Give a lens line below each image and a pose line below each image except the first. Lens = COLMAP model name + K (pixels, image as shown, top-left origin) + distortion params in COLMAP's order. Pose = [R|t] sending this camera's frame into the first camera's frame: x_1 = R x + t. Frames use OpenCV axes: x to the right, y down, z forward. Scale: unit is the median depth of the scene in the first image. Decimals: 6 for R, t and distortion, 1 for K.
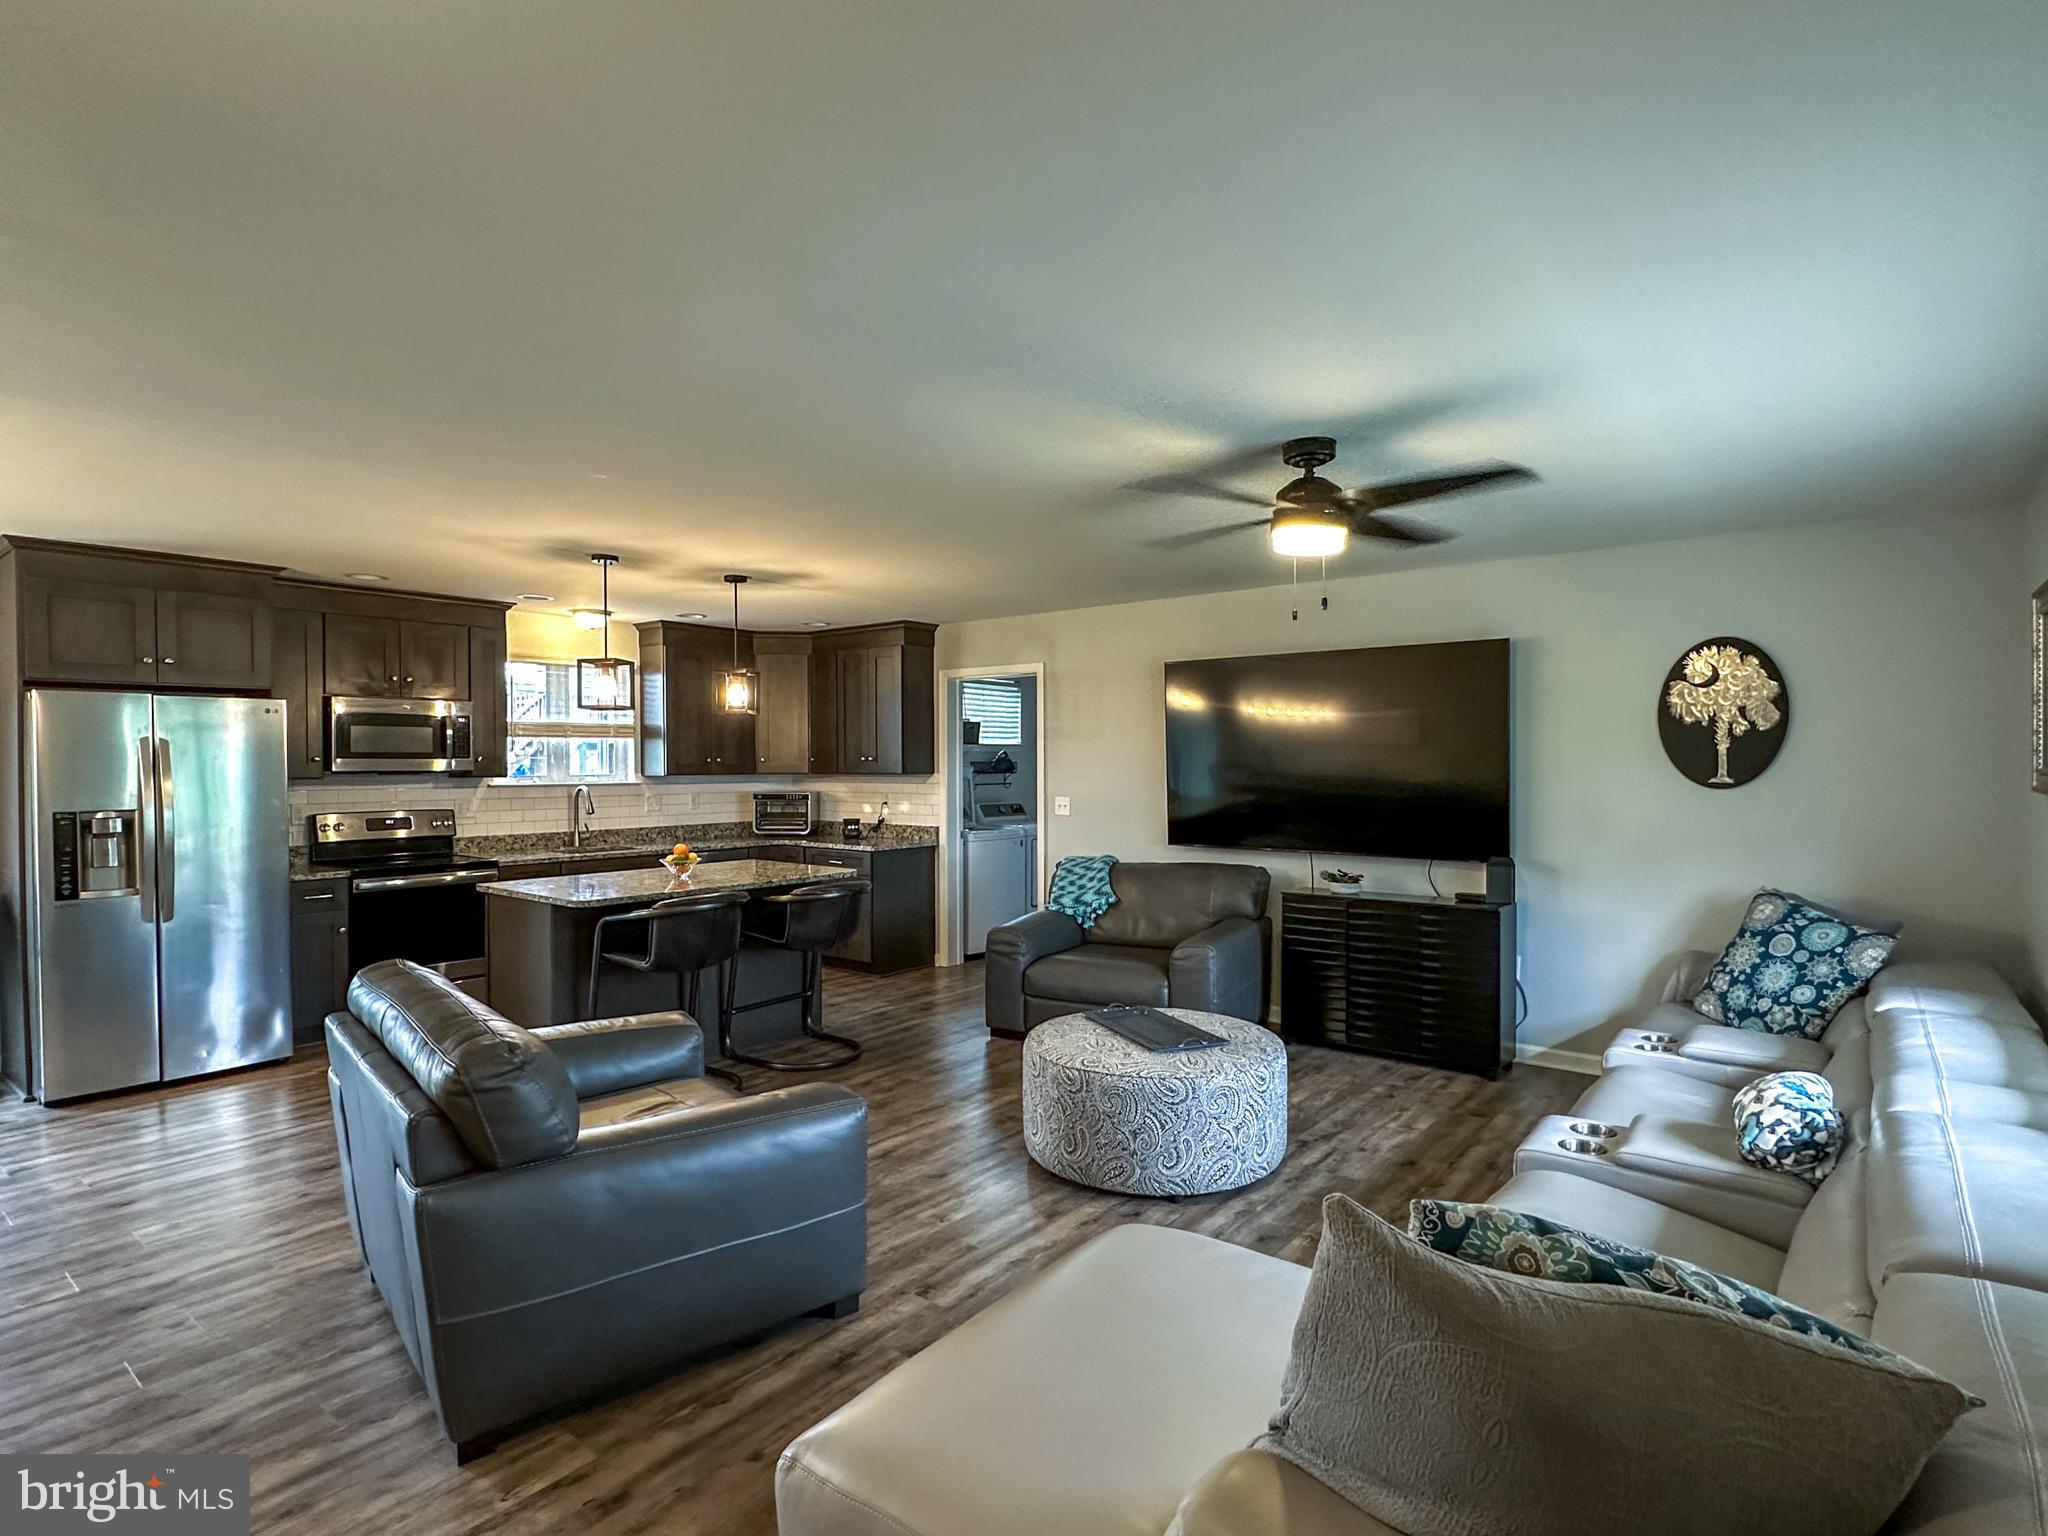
lens RADIAL K [[1084.1, 0, 1022.2], [0, 1084.1, 772.7], [0, 0, 1]] dist [-0.001099, -0.000250]
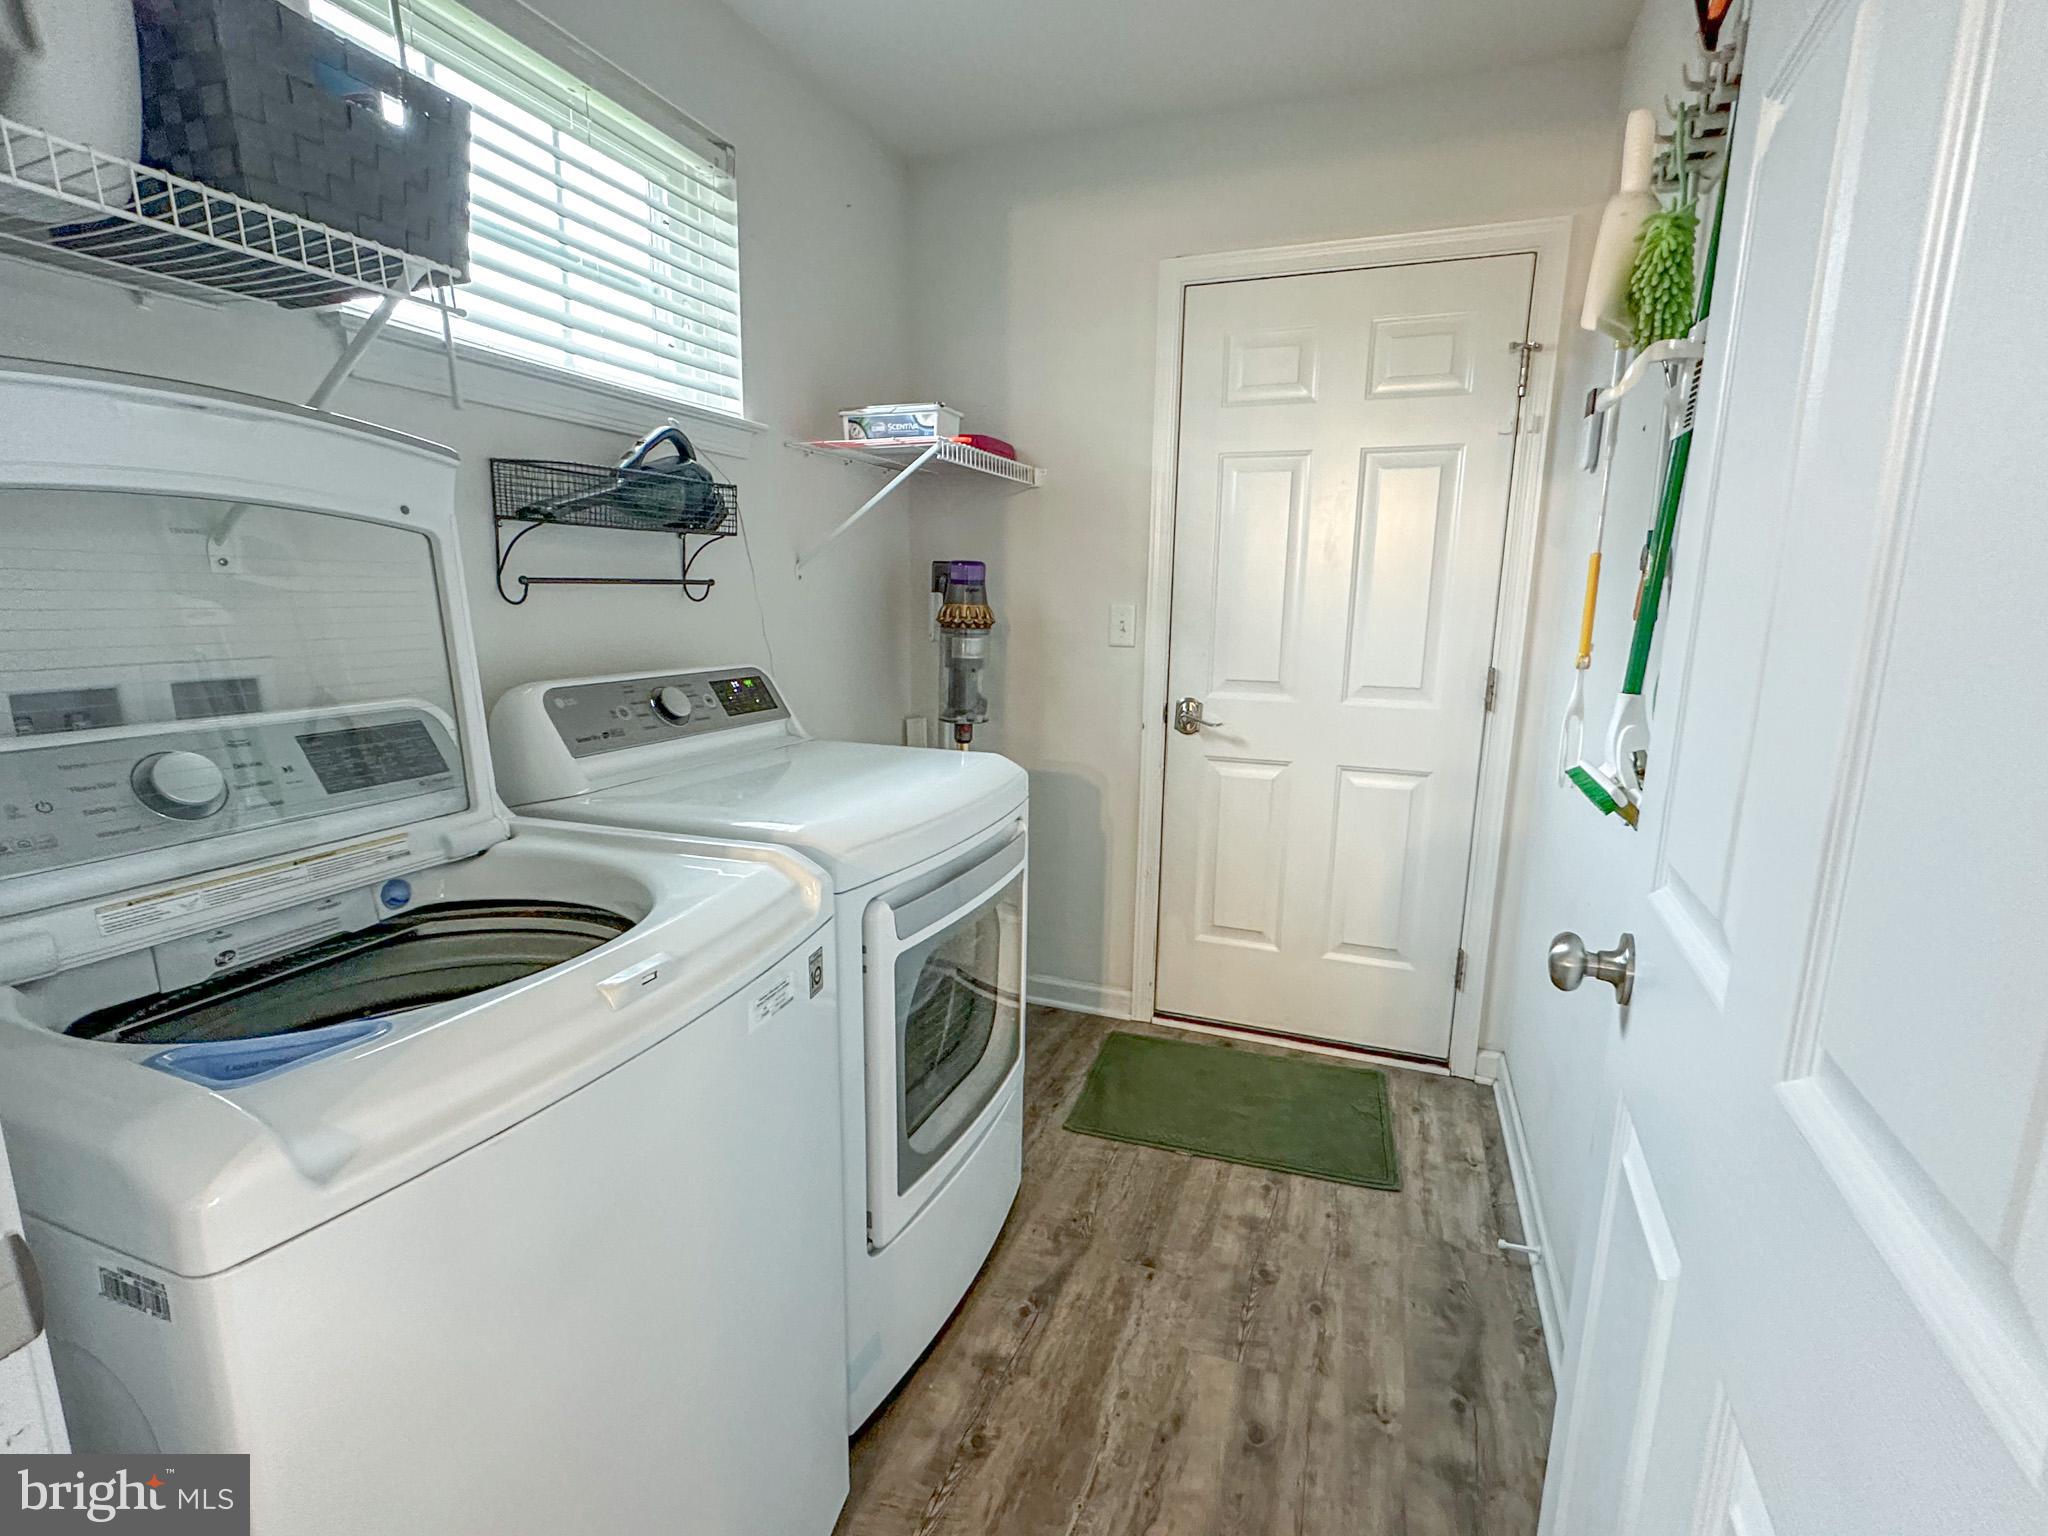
lens RADIAL K [[961.0, 0, 1027.1], [0, 961.0, 774.1], [0, 0, 1]] dist [-0.000056, 0.000002]
pose [[0.957638, -0.038341, 0.285412, -0.007499], [-0.014409, 0.983476, 0.180463, 0.014585], [-0.287615, -0.176931, 0.941261, 0.940560]]
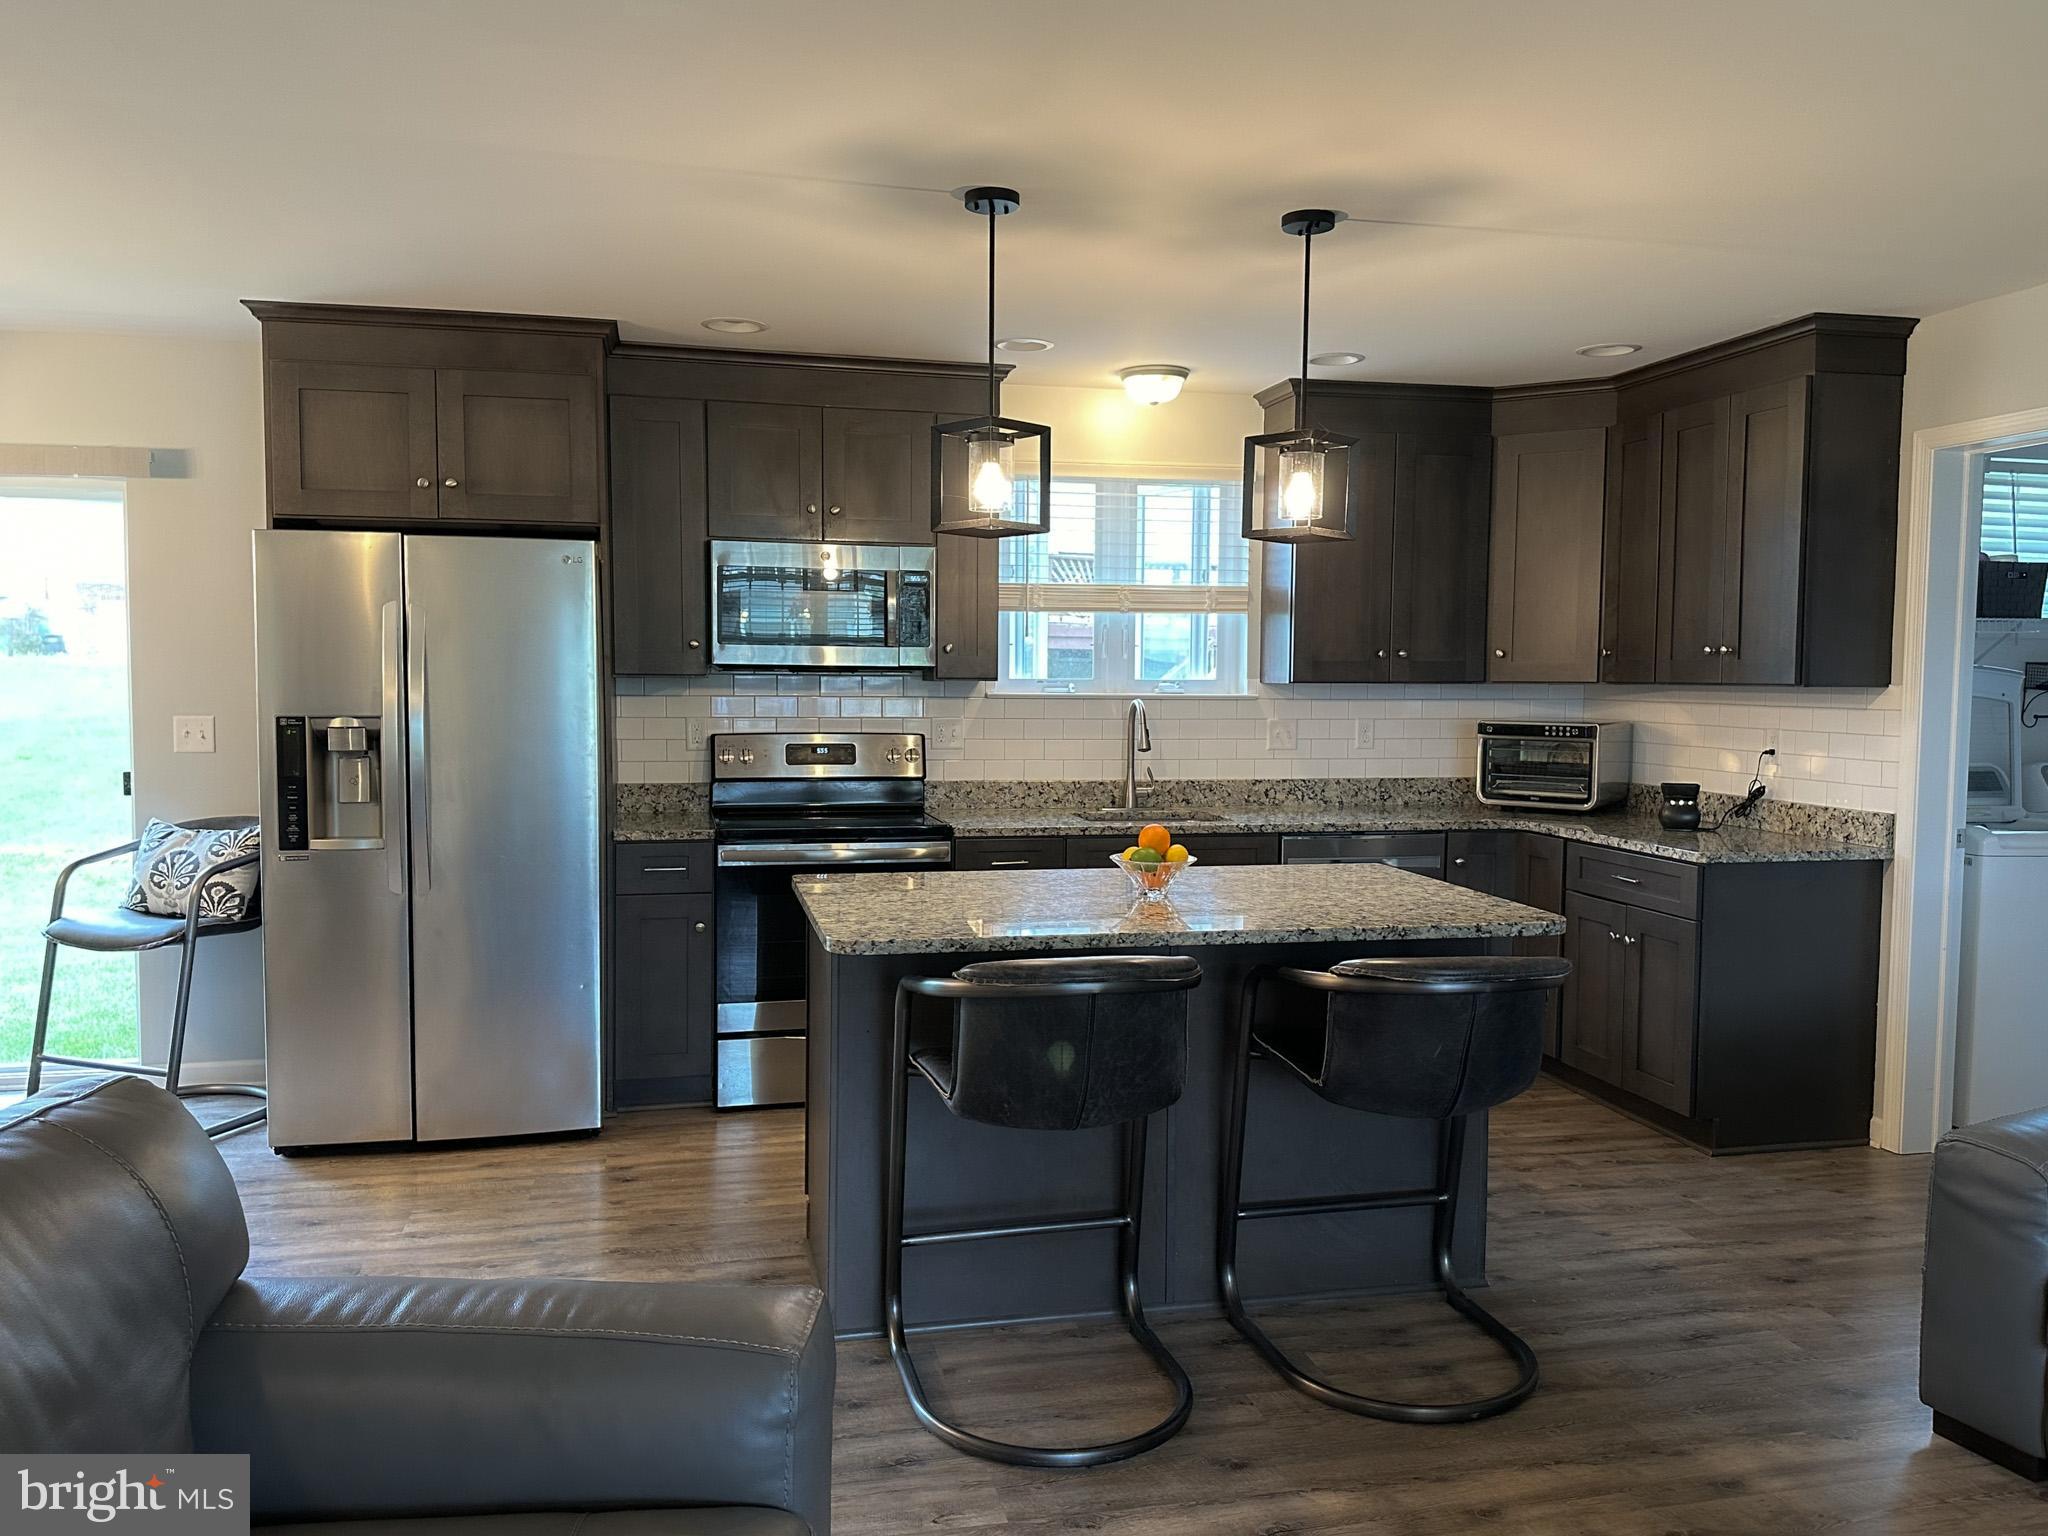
lens RADIAL K [[1564.6, 0, 1023.0], [0, 1564.6, 766.7], [0, 0, 1]] dist [0.038009, -0.026327]
pose [[0.783392, 0.046230, -0.619806, 0.036048], [-0.017125, 0.998457, 0.052828, 0.005573], [0.621292, -0.030771, 0.782975, 0.332651]]
